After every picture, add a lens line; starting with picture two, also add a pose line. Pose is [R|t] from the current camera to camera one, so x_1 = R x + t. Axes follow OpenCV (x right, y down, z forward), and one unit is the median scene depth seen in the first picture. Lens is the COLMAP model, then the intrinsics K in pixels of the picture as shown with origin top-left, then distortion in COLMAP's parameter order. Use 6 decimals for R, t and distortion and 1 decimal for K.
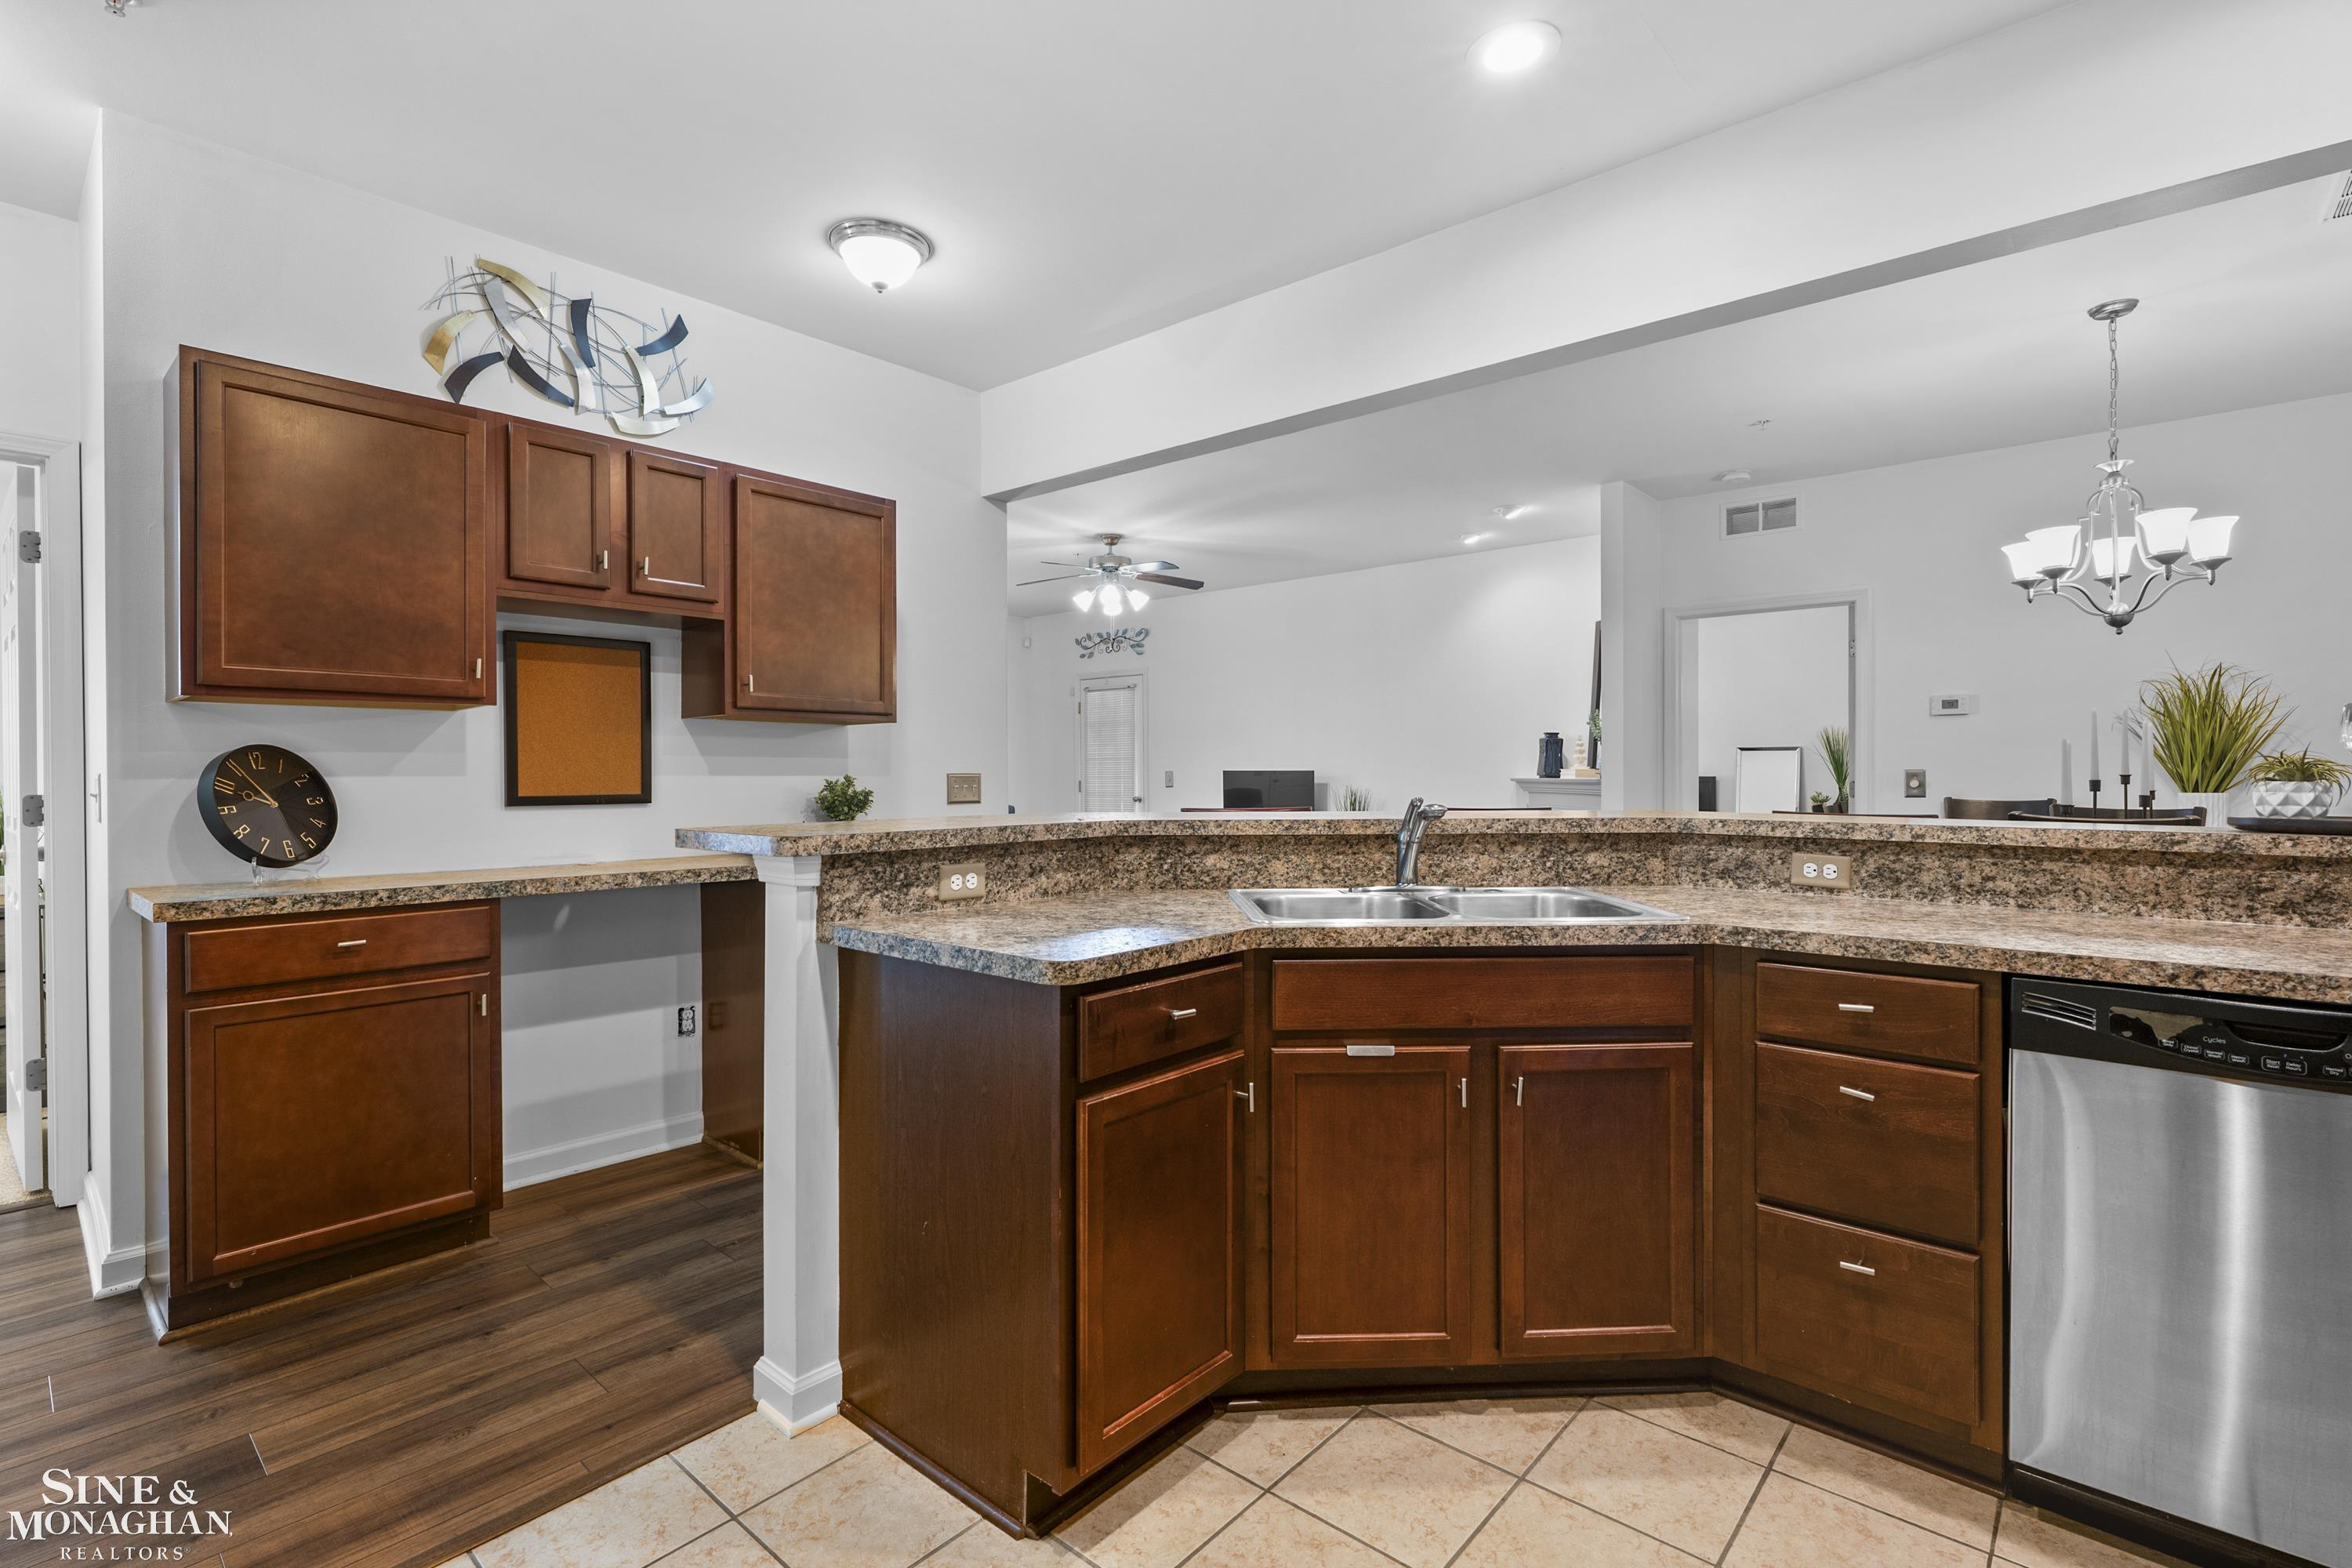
lens RADIAL K [[1074.0, 0, 1200.9], [0, 1074.0, 773.3], [0, 0, 1]] dist [-0.002974, 0.001203]
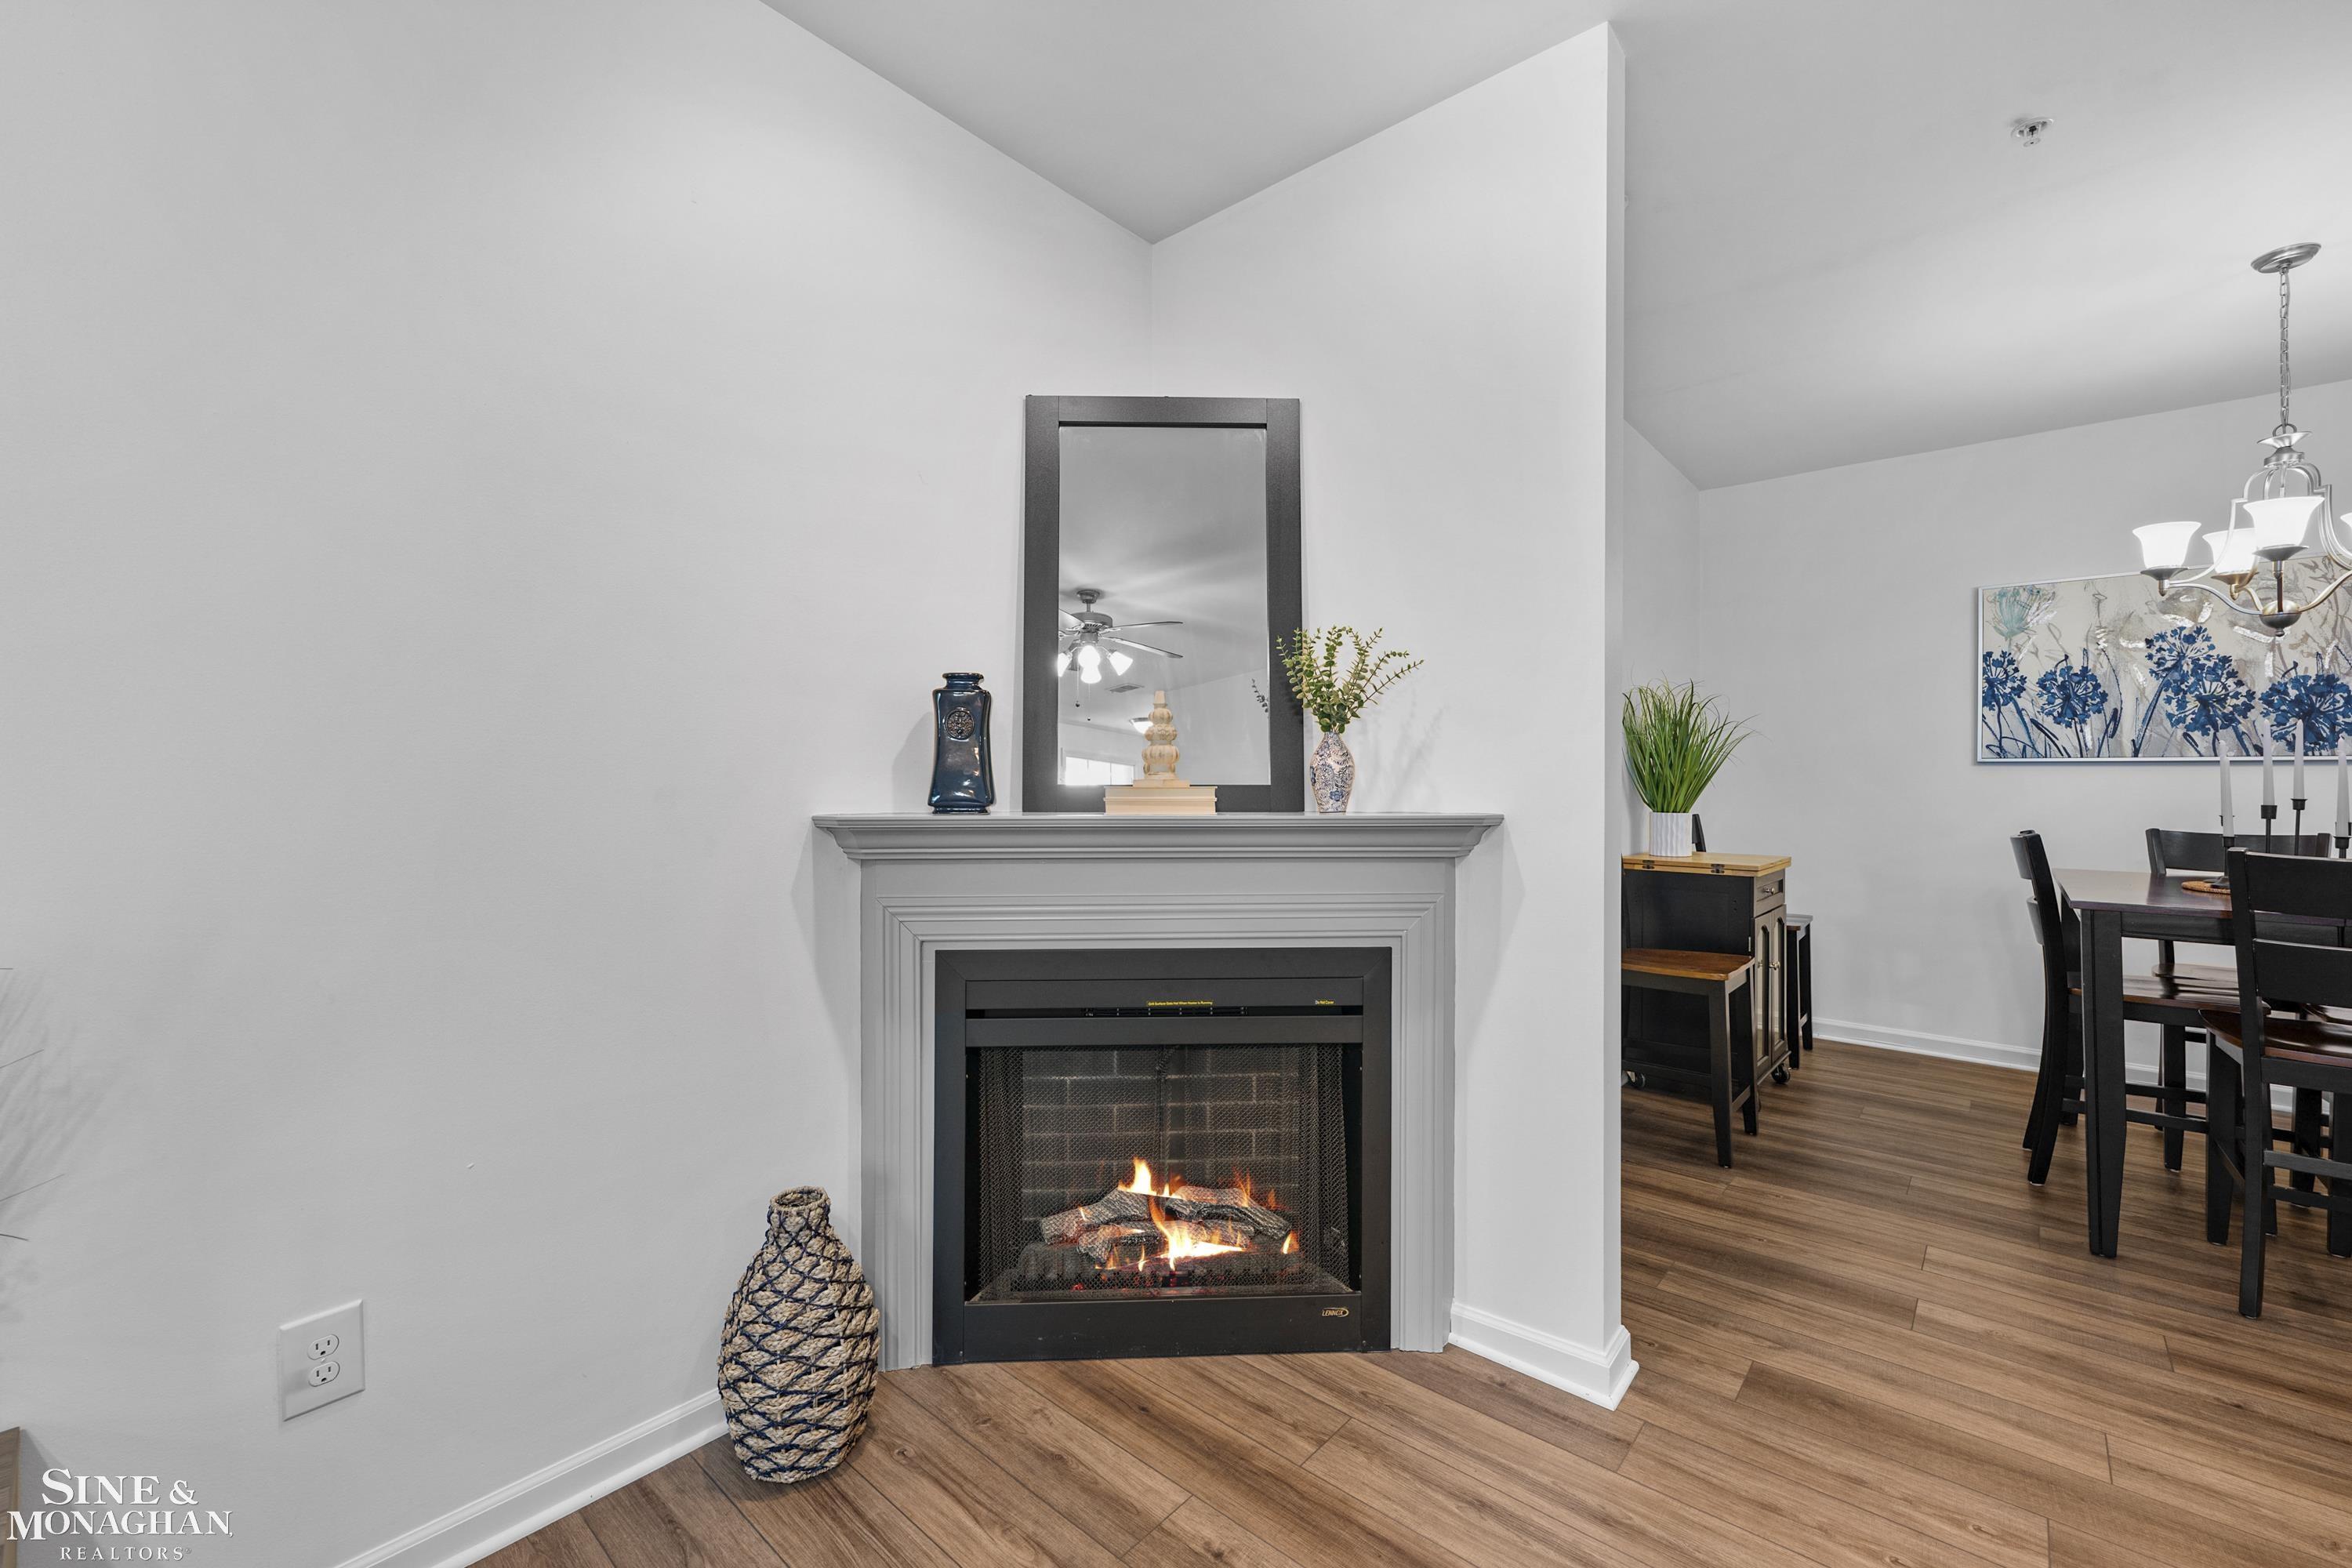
lens RADIAL K [[962.5, 0, 1162.1], [0, 962.5, 771.6], [0, 0, 1]] dist [-0.004978, 0.001538]
pose [[0.027716, 0.014498, 0.999511, 0.043241], [-0.000481, 0.999895, -0.014490, -0.005039], [-0.999616, -0.000080, 0.027720, 1.257176]]
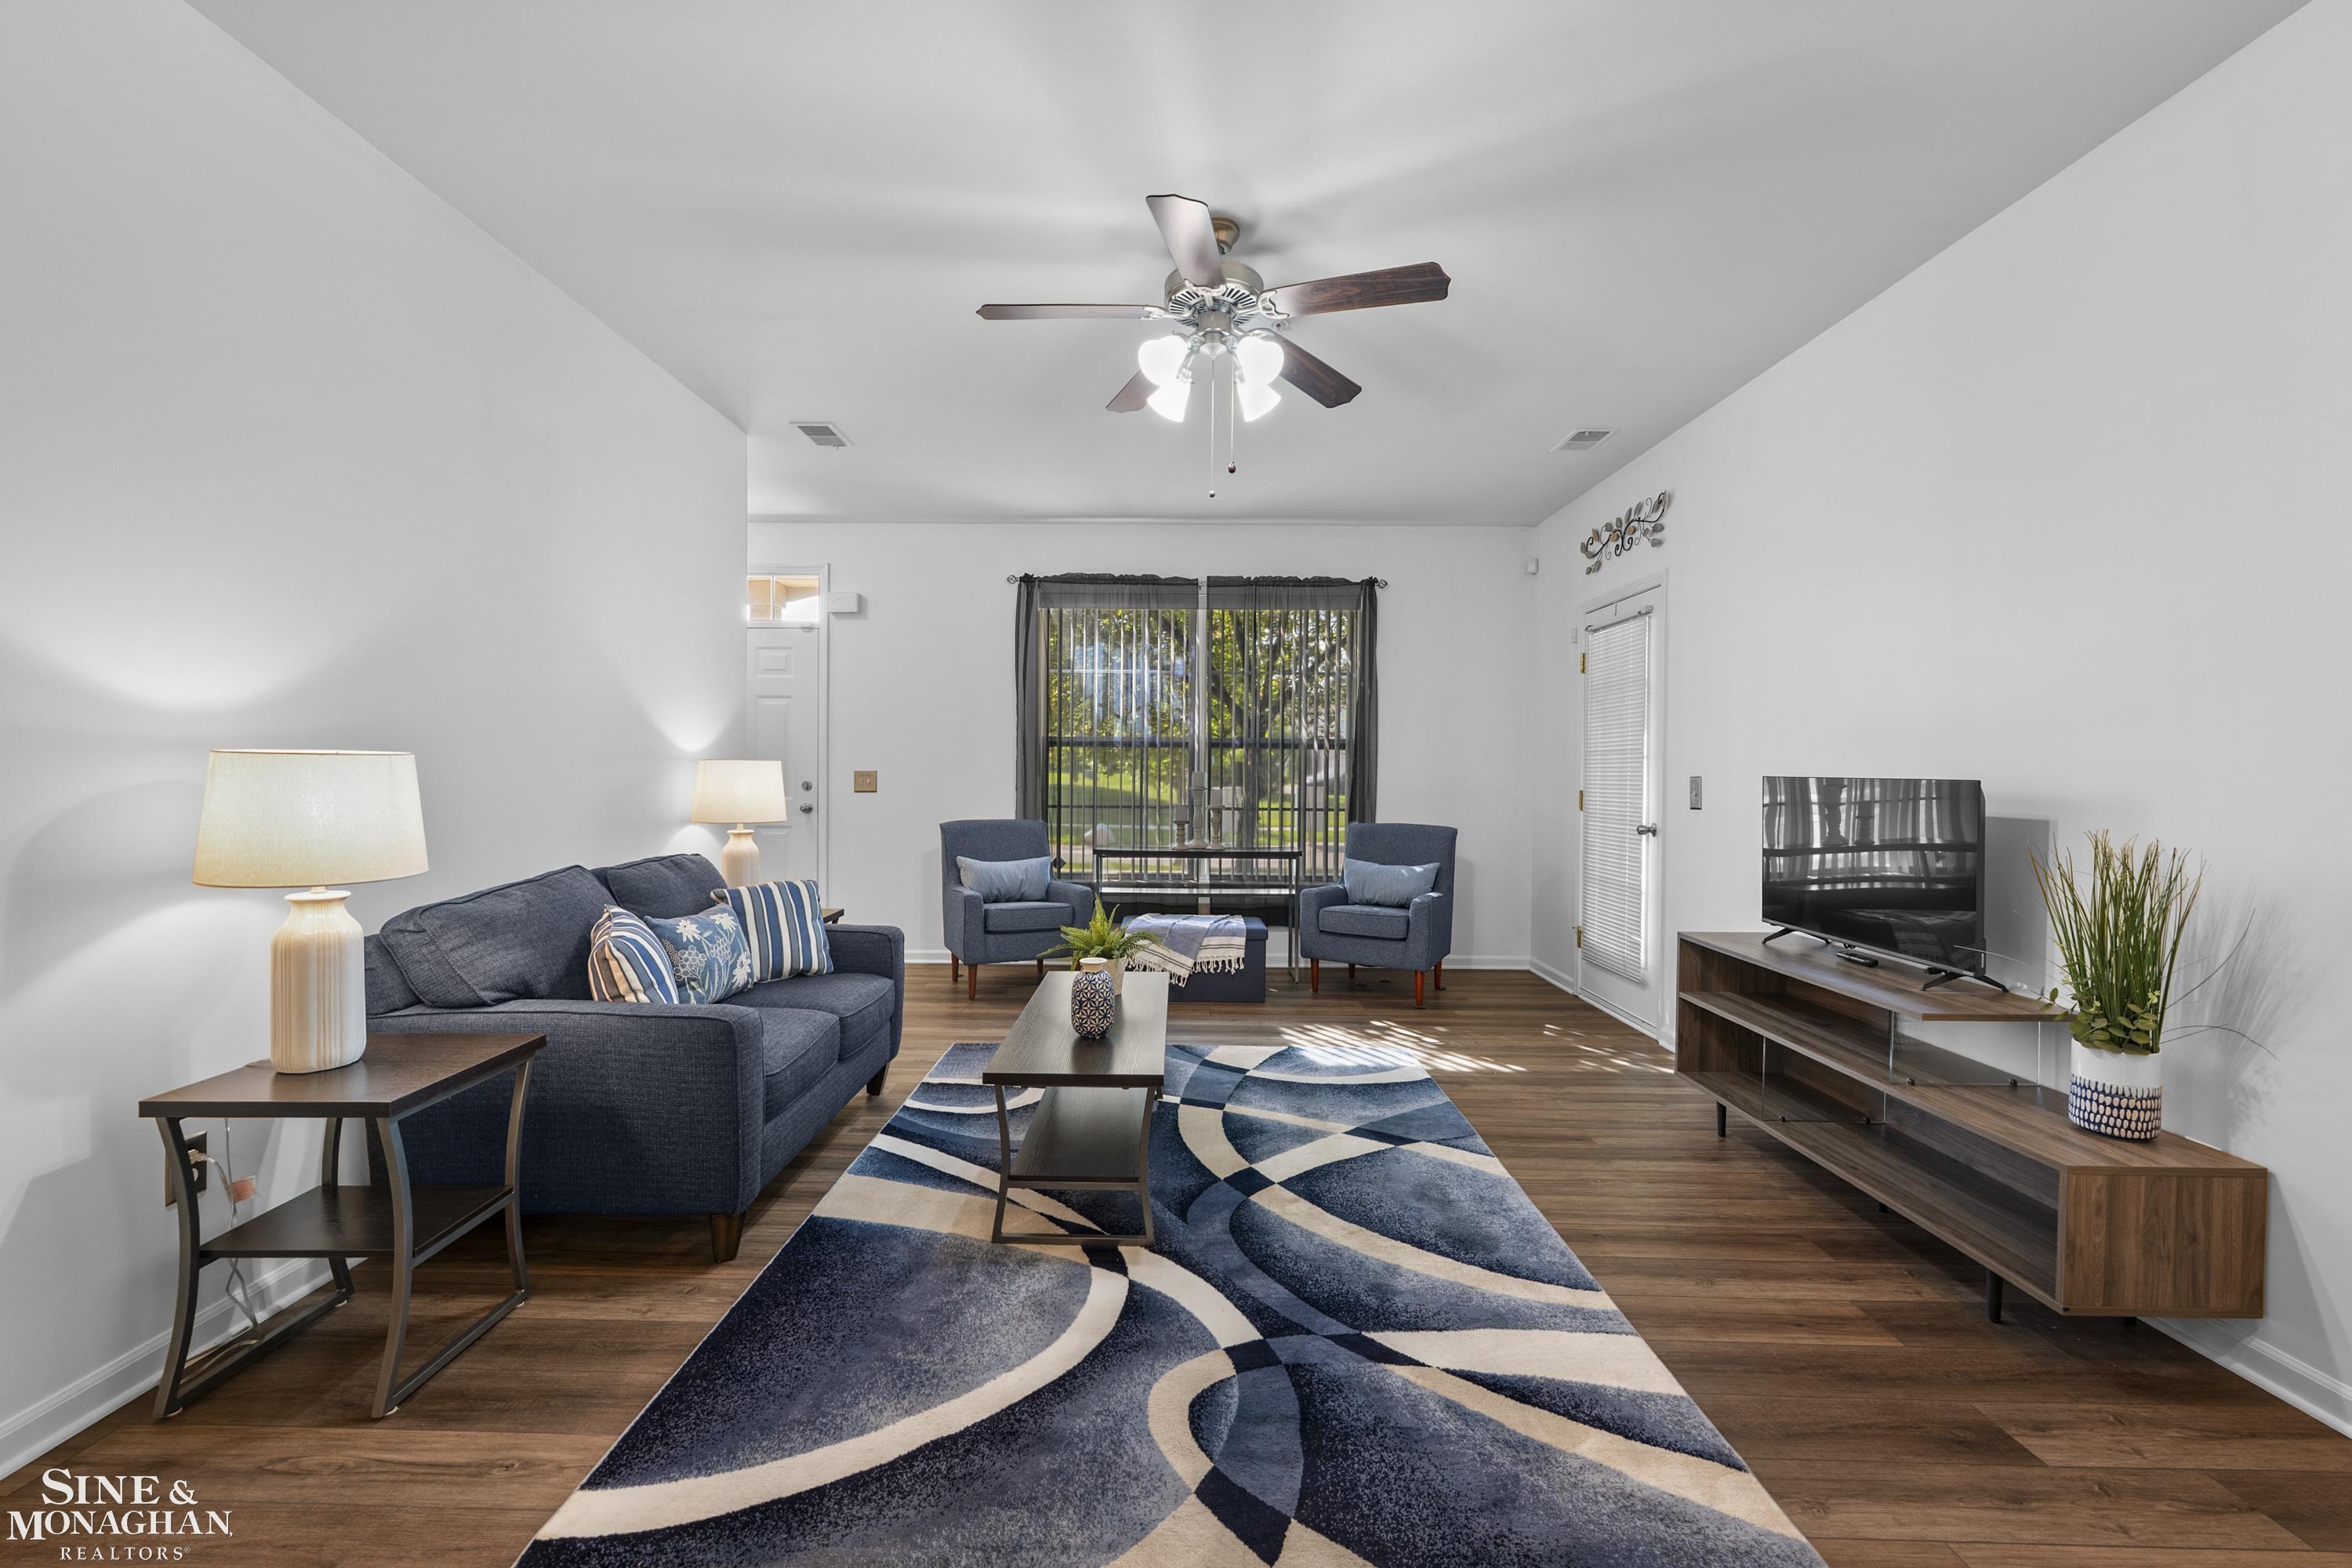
lens RADIAL K [[962.5, 0, 1172.0], [0, 962.5, 784.4], [0, 0, 1]] dist [-0.004978, 0.001538]
pose [[0.635212, 0.019423, -0.772094, 0.274914], [-0.009841, 0.999806, 0.017055, -0.005779], [0.772275, -0.003235, 0.635280, 0.973430]]
